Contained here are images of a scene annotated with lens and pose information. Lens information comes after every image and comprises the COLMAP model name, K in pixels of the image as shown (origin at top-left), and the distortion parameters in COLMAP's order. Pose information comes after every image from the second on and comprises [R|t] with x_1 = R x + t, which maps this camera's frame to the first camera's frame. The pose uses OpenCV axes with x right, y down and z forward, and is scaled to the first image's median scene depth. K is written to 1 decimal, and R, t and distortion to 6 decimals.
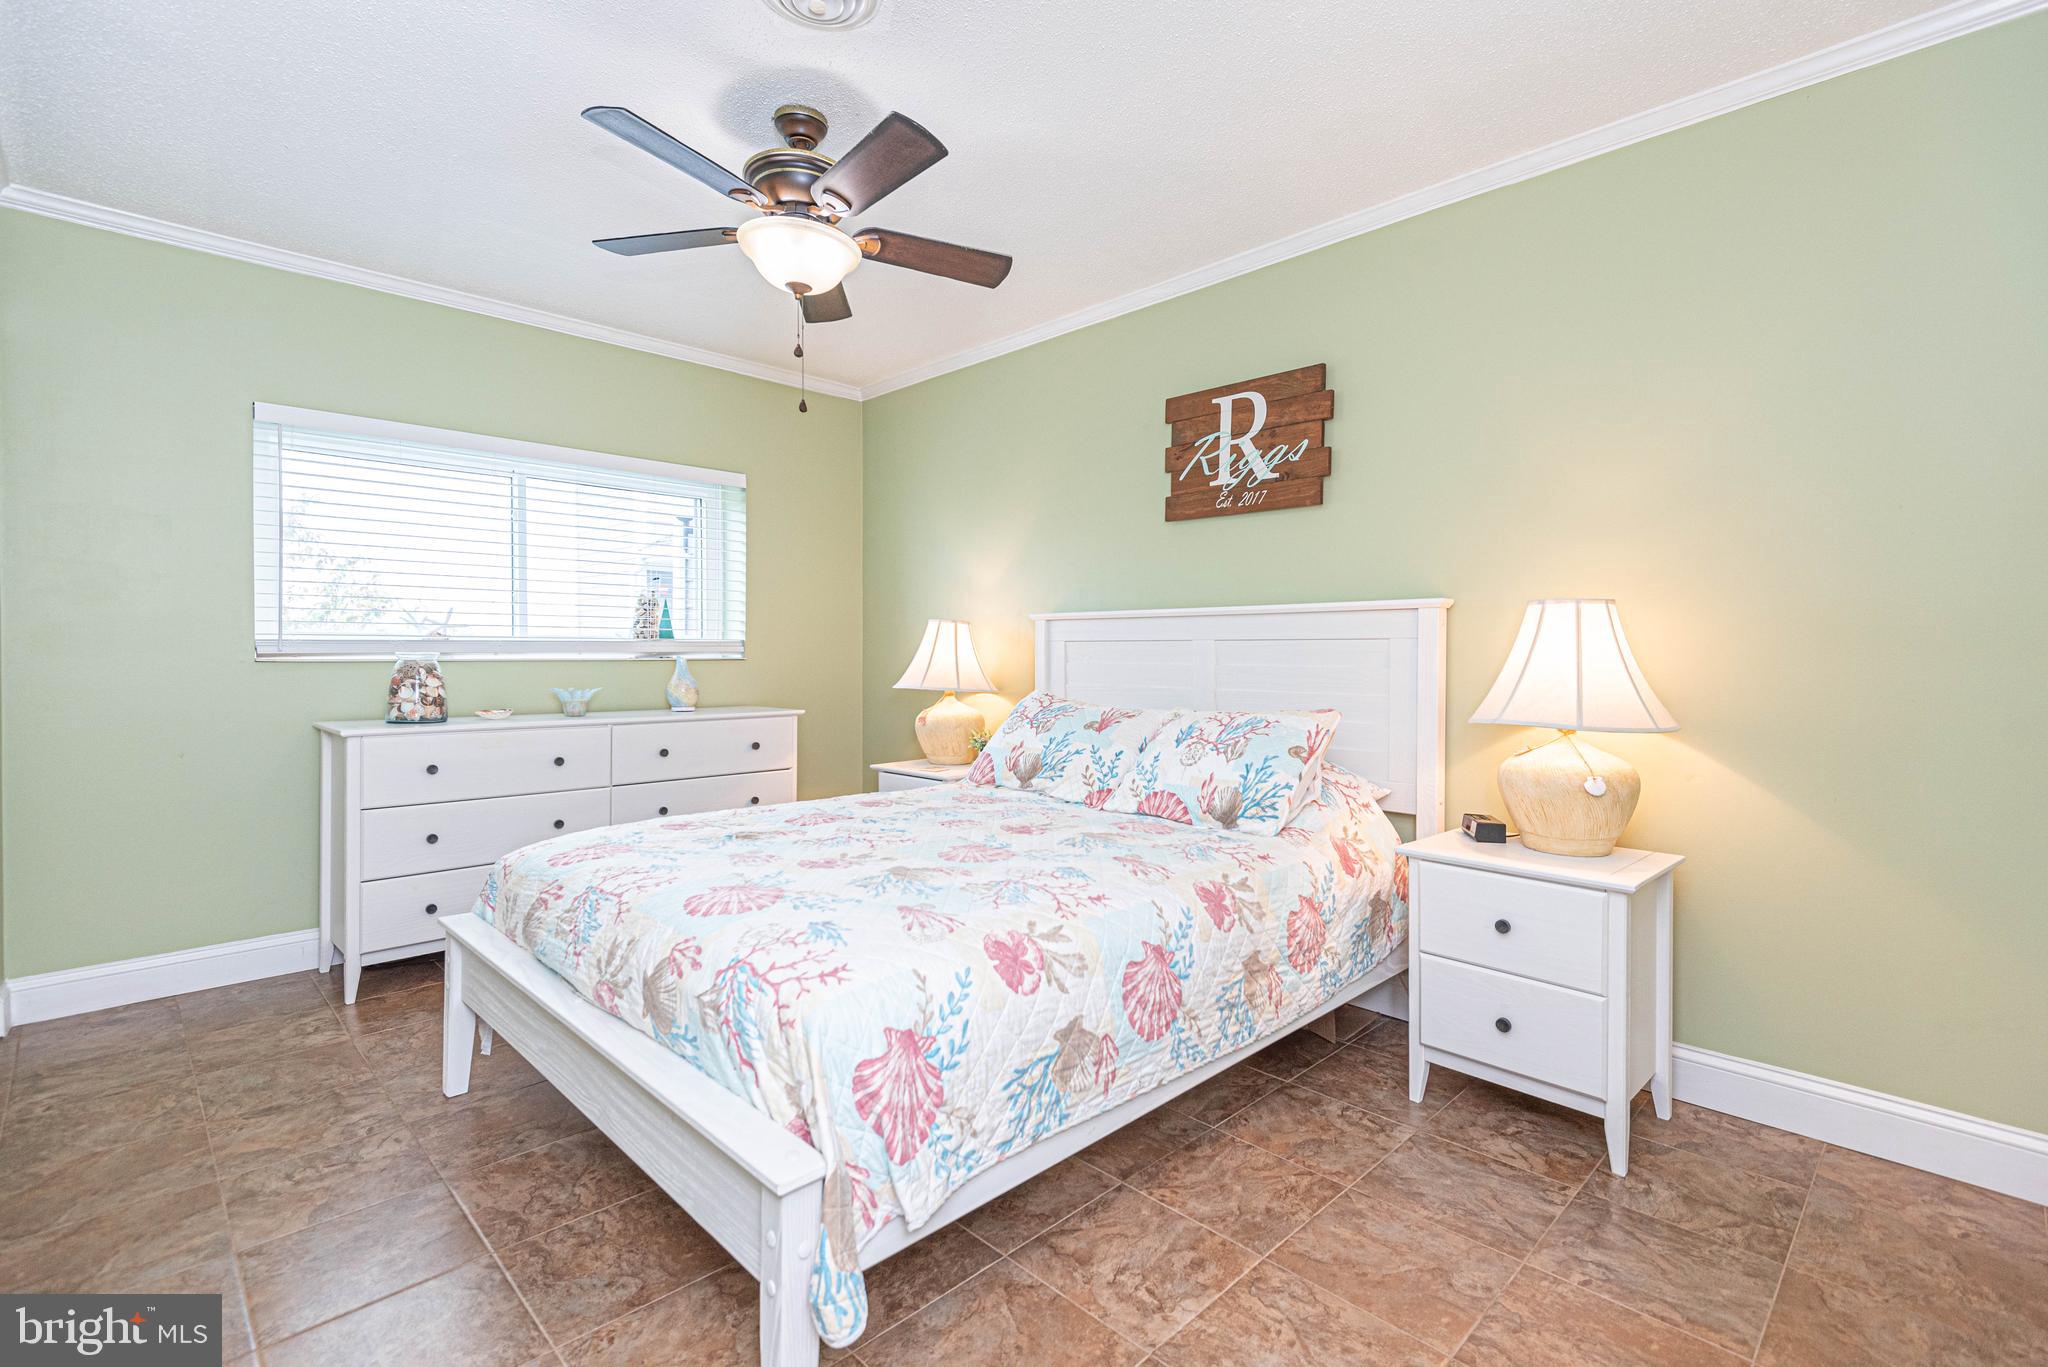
lens RADIAL K [[931.0, 0, 1015.1], [0, 931.0, 677.6], [0, 0, 1]] dist [0.017832, -0.000726]
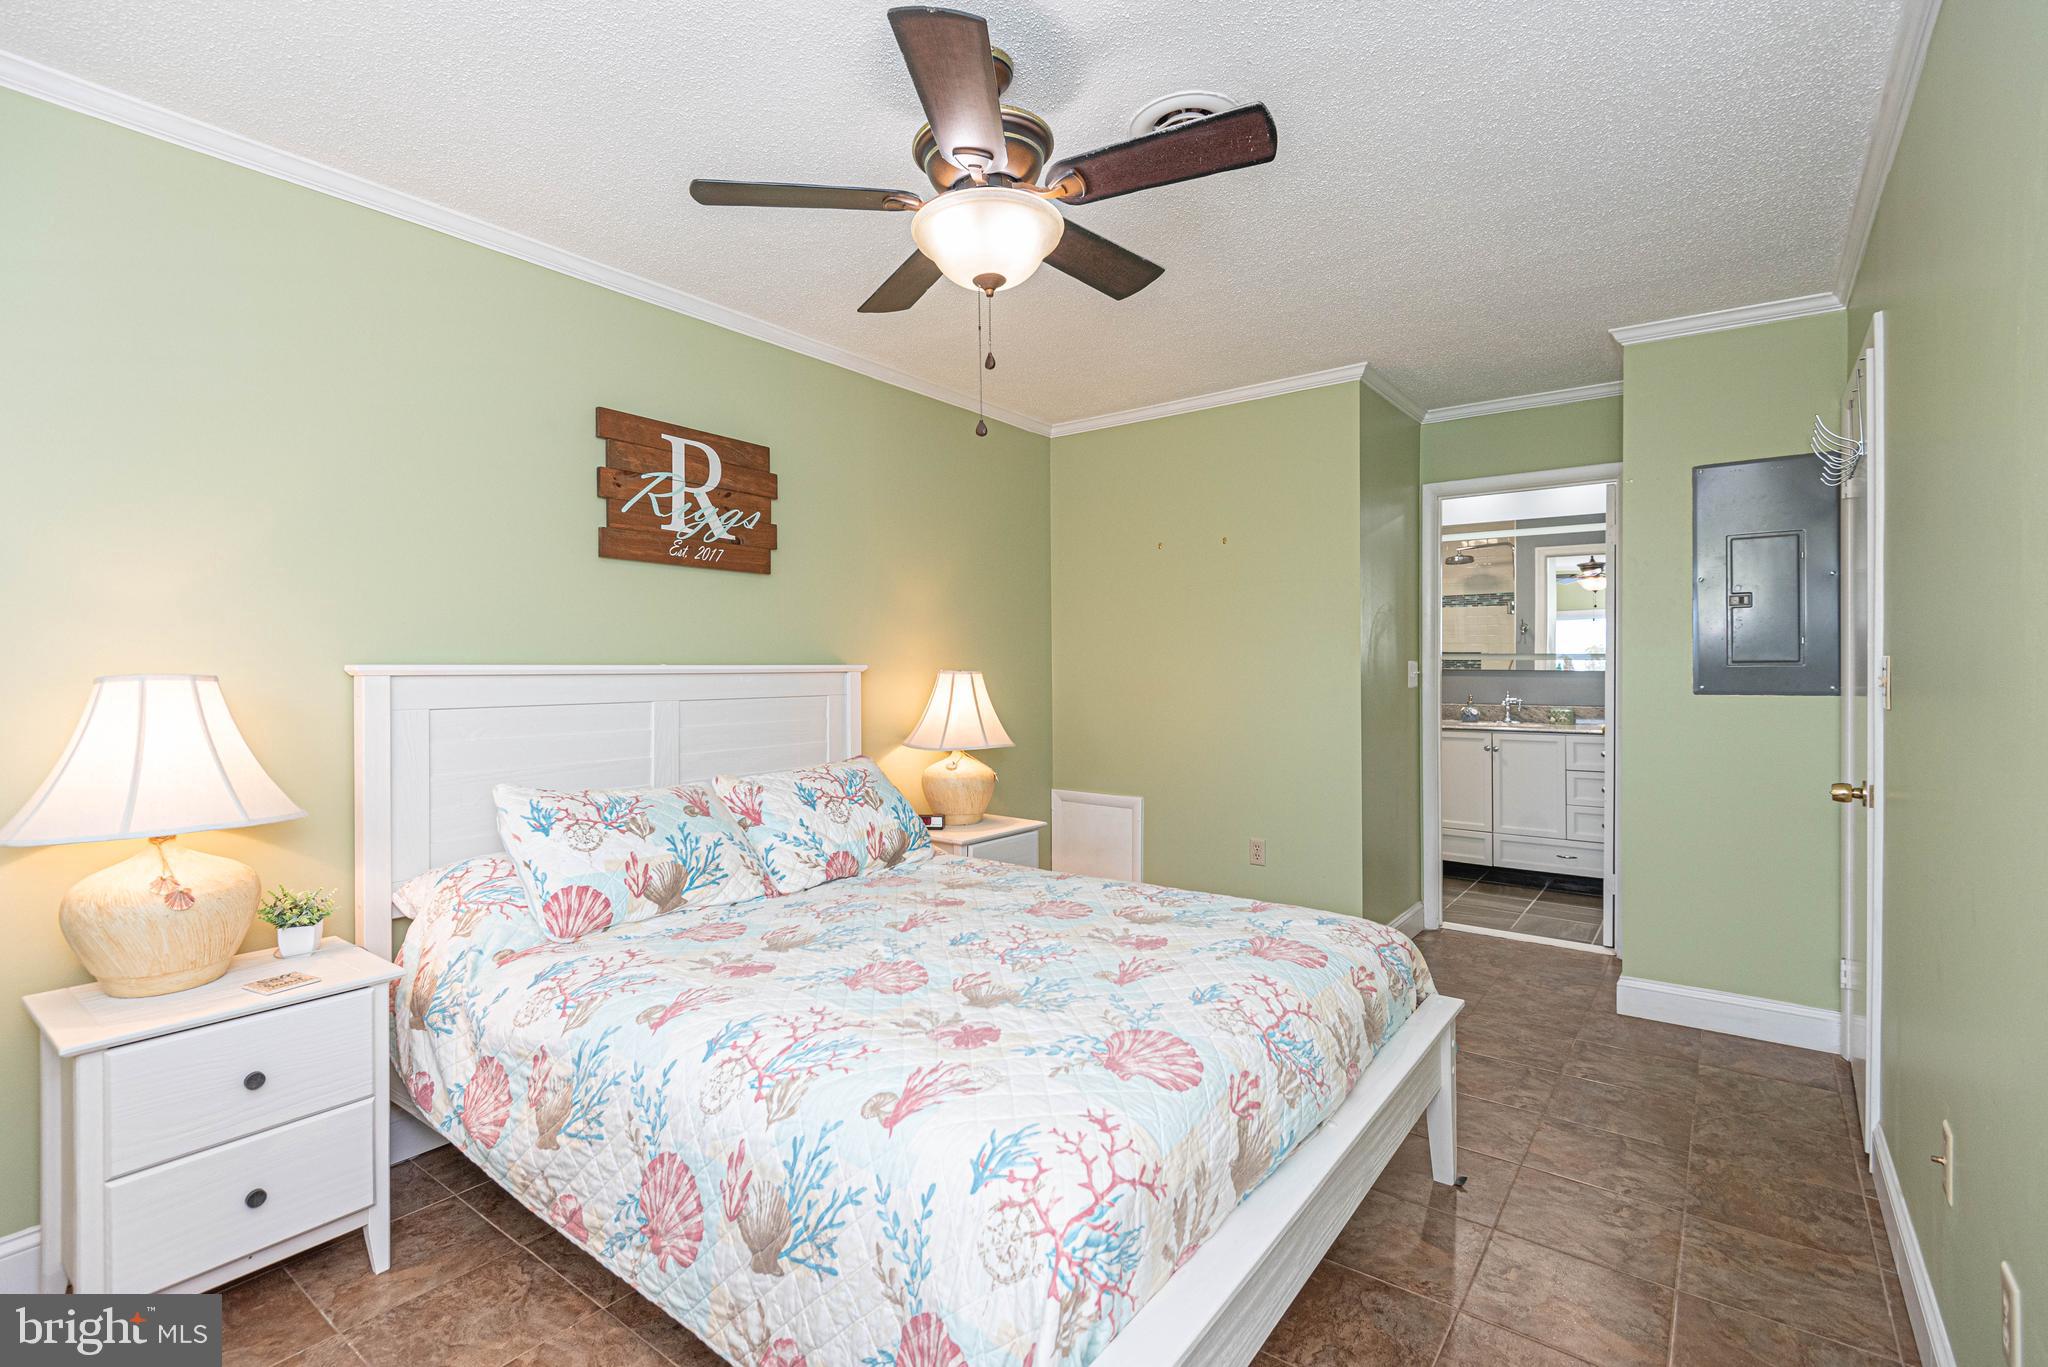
lens RADIAL K [[940.2, 0, 1032.2], [0, 940.2, 685.0], [0, 0, 1]] dist [0.018532, -0.000119]
pose [[-0.150612, -0.017357, 0.988441, -0.818504], [0.029168, 0.999333, 0.021993, -0.071407], [-0.988163, 0.032143, -0.150005, 0.866423]]
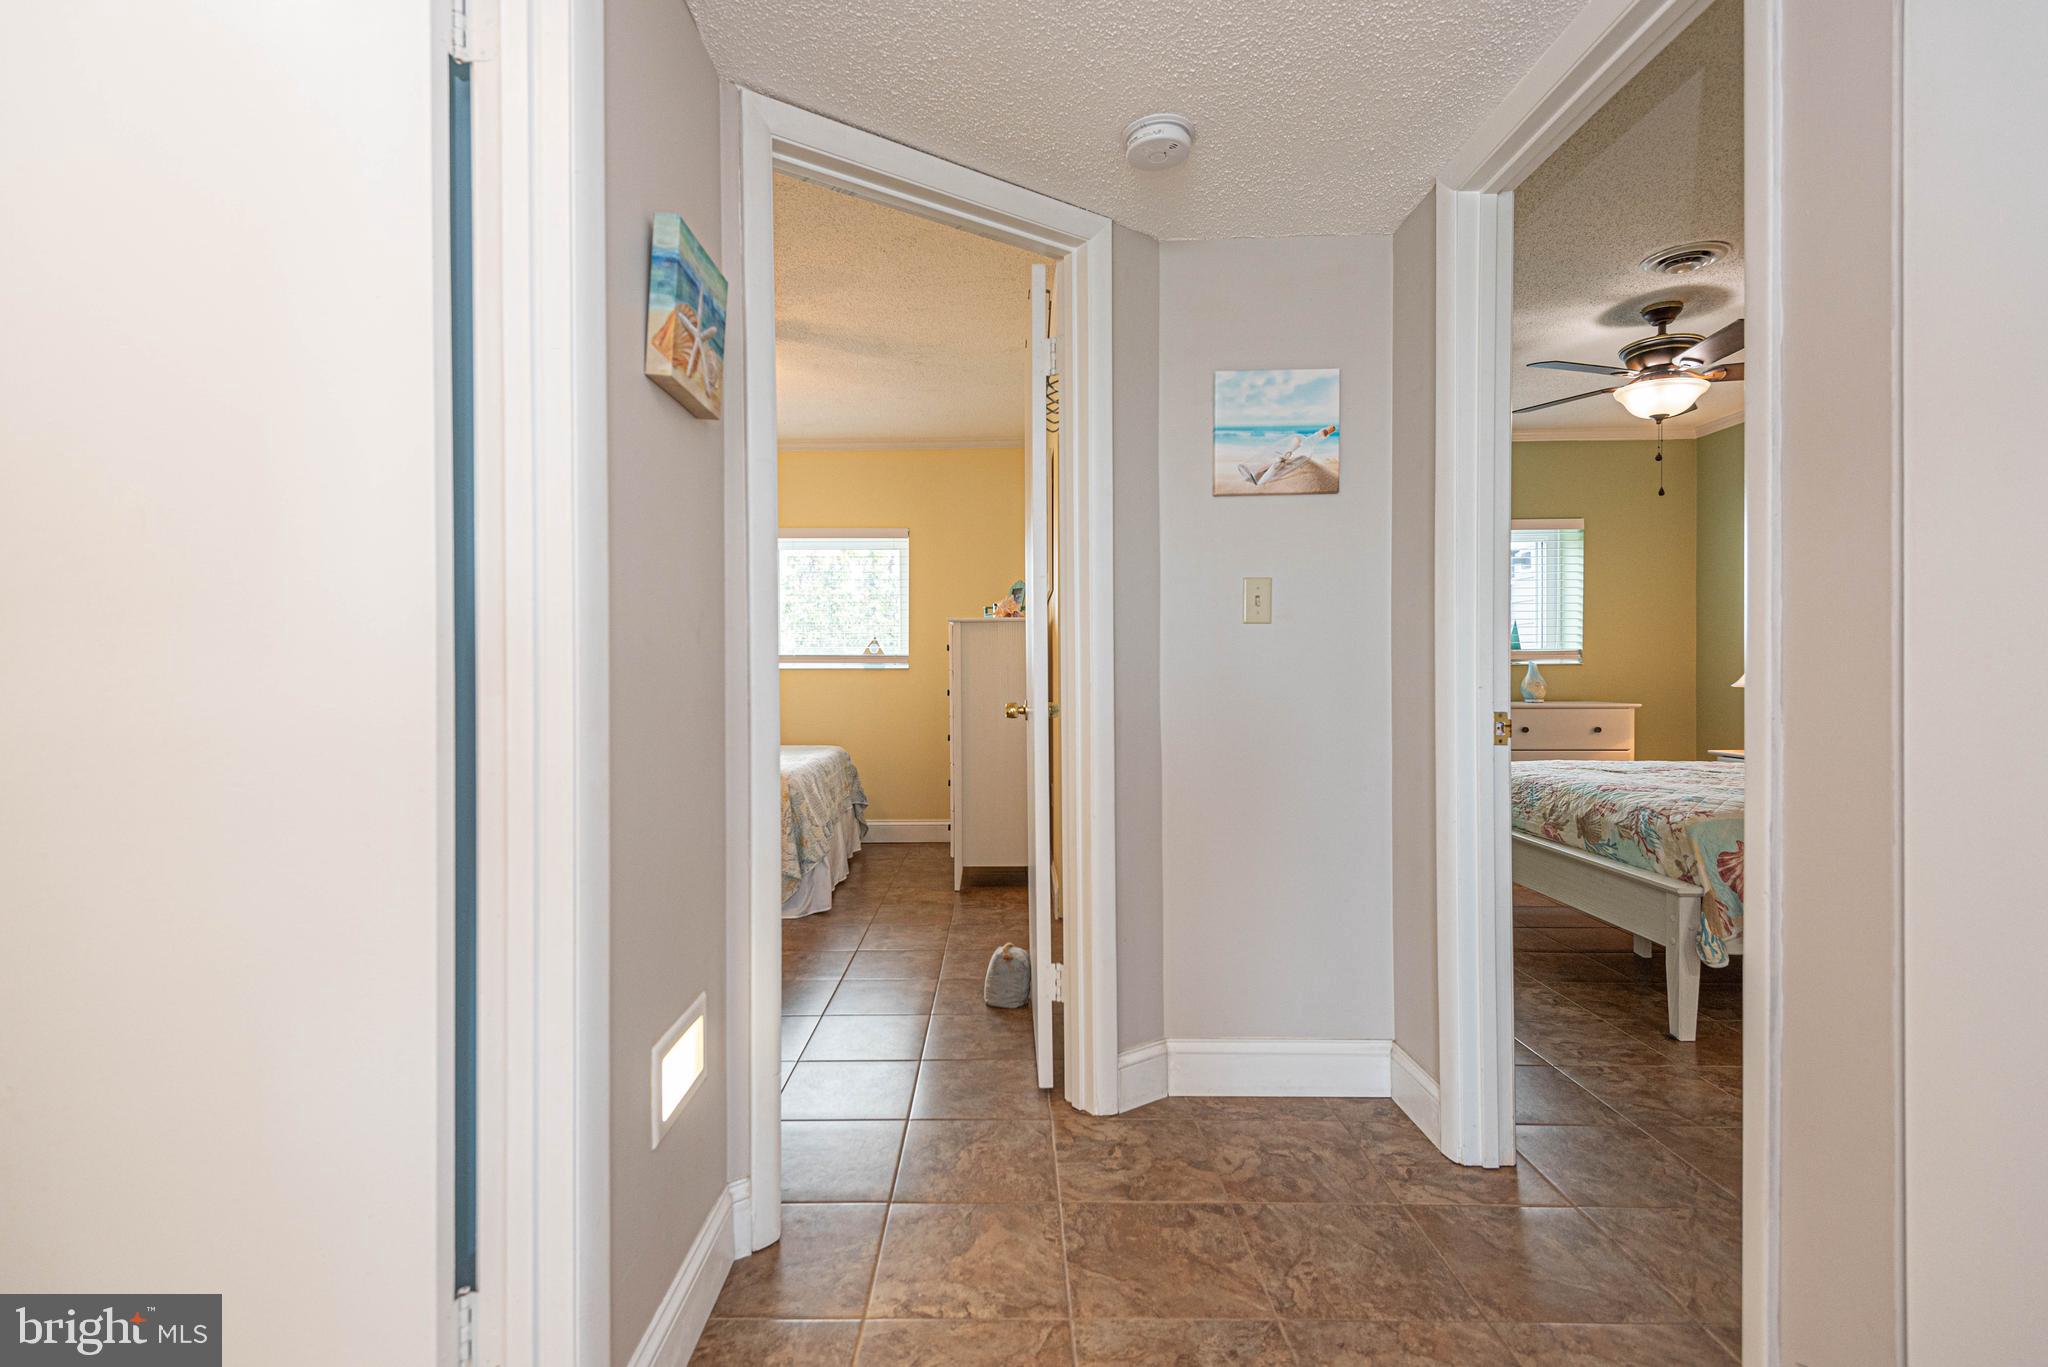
lens RADIAL K [[931.0, 0, 1015.1], [0, 931.0, 677.6], [0, 0, 1]] dist [0.017832, -0.000726]
pose [[0.715956, -0.003232, -0.698138, 0.069489], [-0.010116, 0.999836, -0.015004, 0.036834], [0.698072, 0.017805, 0.715806, -0.661817]]
